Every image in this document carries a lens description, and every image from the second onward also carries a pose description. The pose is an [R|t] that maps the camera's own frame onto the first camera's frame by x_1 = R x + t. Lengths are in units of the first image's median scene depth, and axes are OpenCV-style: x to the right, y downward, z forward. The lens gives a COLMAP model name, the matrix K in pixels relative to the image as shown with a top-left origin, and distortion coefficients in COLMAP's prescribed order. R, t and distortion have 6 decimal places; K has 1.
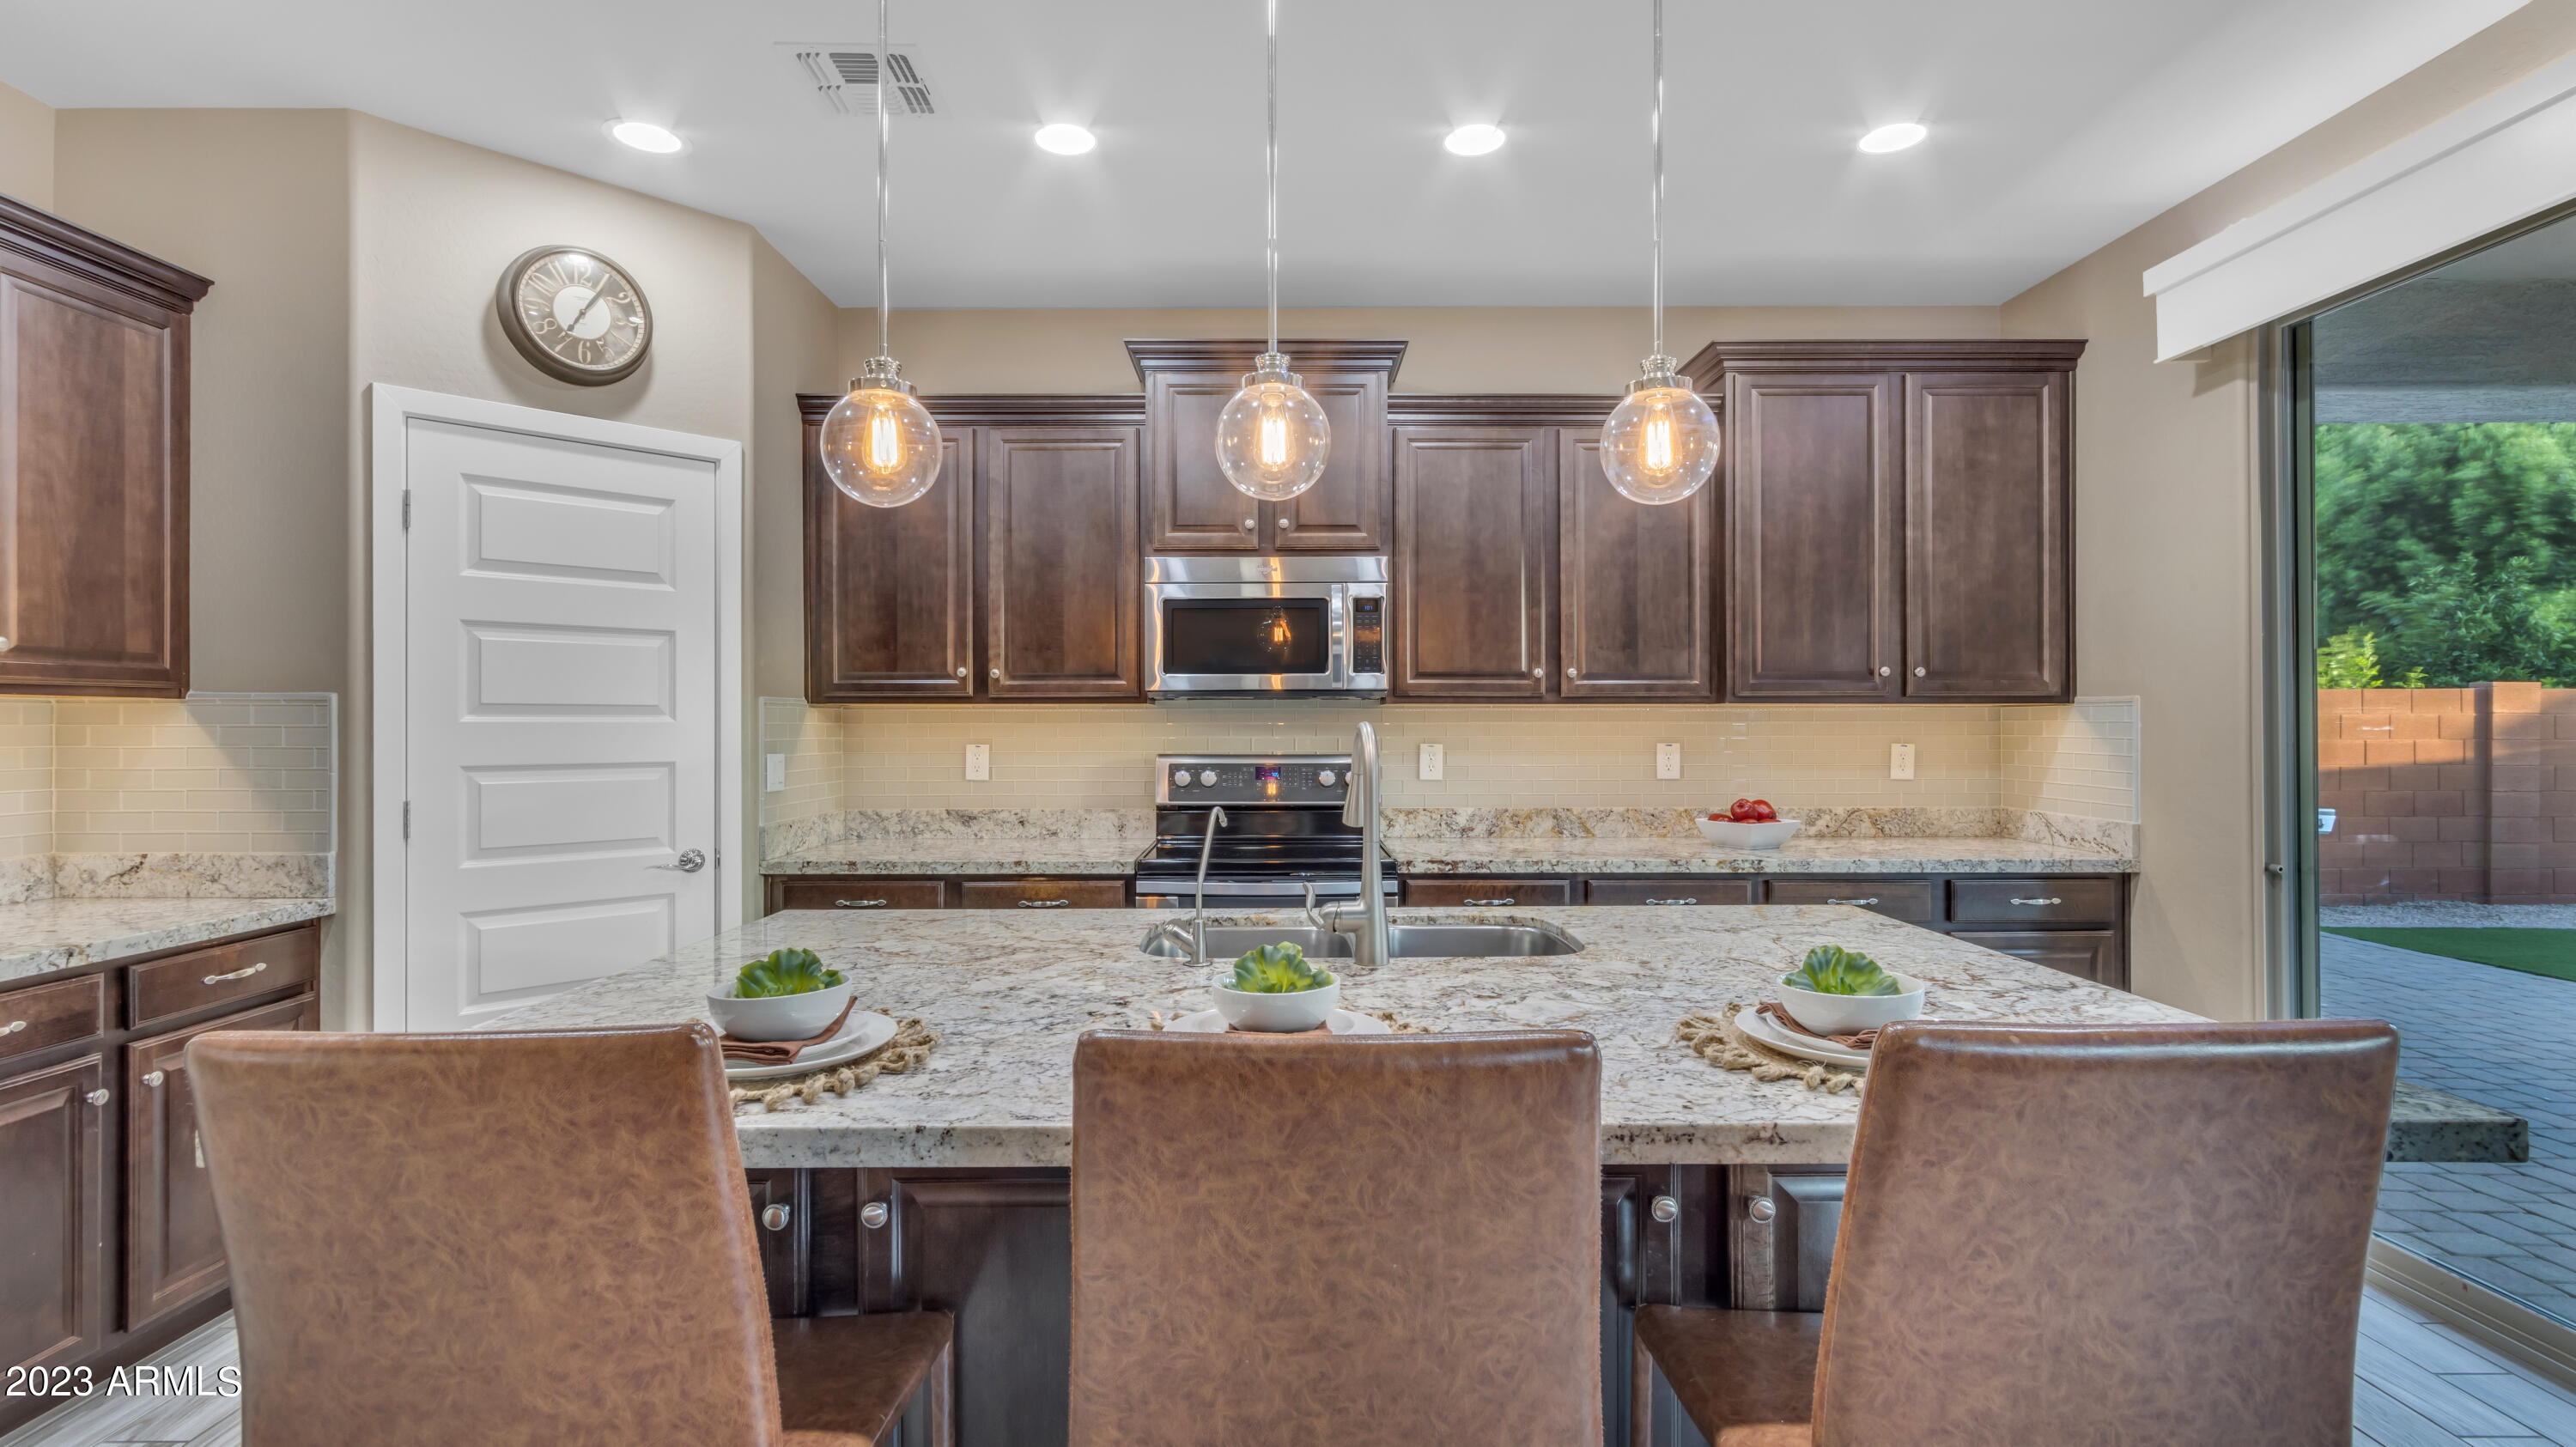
lens RADIAL K [[1186.8, 0, 1271.5], [0, 1186.8, 733.4], [0, 0, 1]] dist [0.001471, -0.000025]
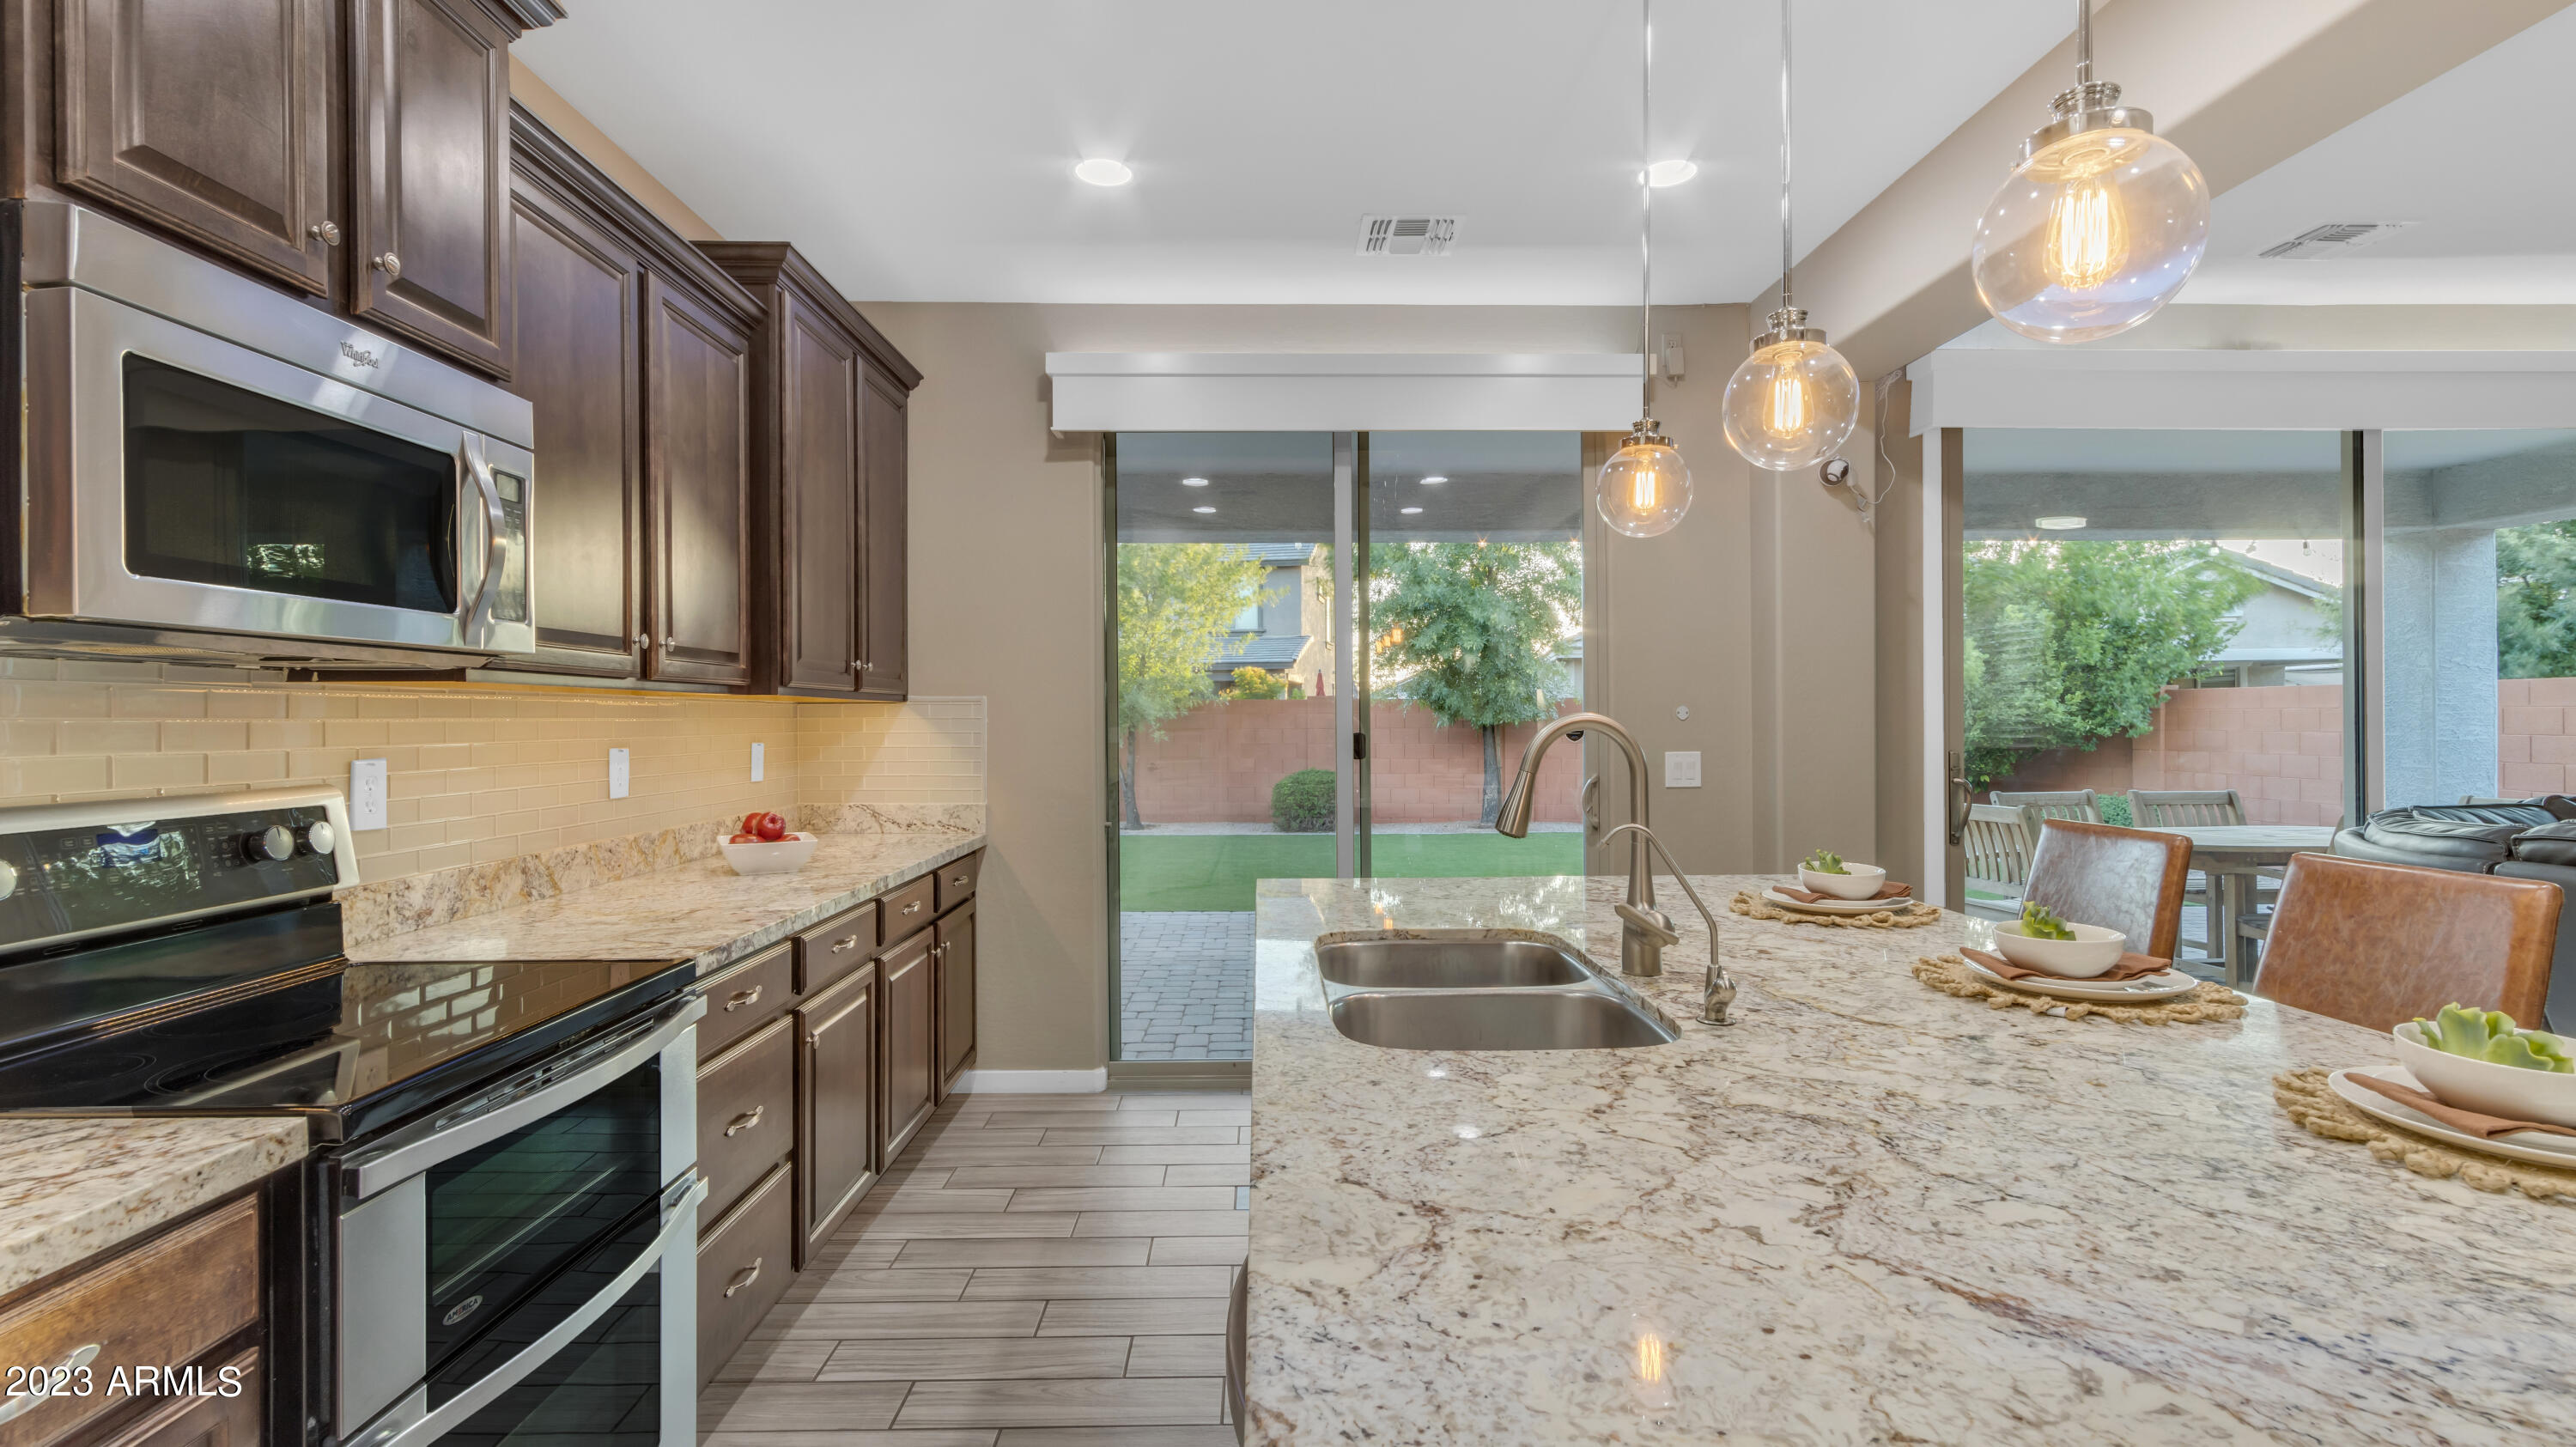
lens RADIAL K [[1186.8, 0, 1279.7], [0, 1186.8, 719.6], [0, 0, 1]] dist [0.001471, -0.000025]
pose [[-0.018063, 0.000848, 0.999836, -0.428418], [0.014903, 0.999889, -0.000579, -0.002783], [-0.999726, 0.014890, -0.018073, 0.667772]]
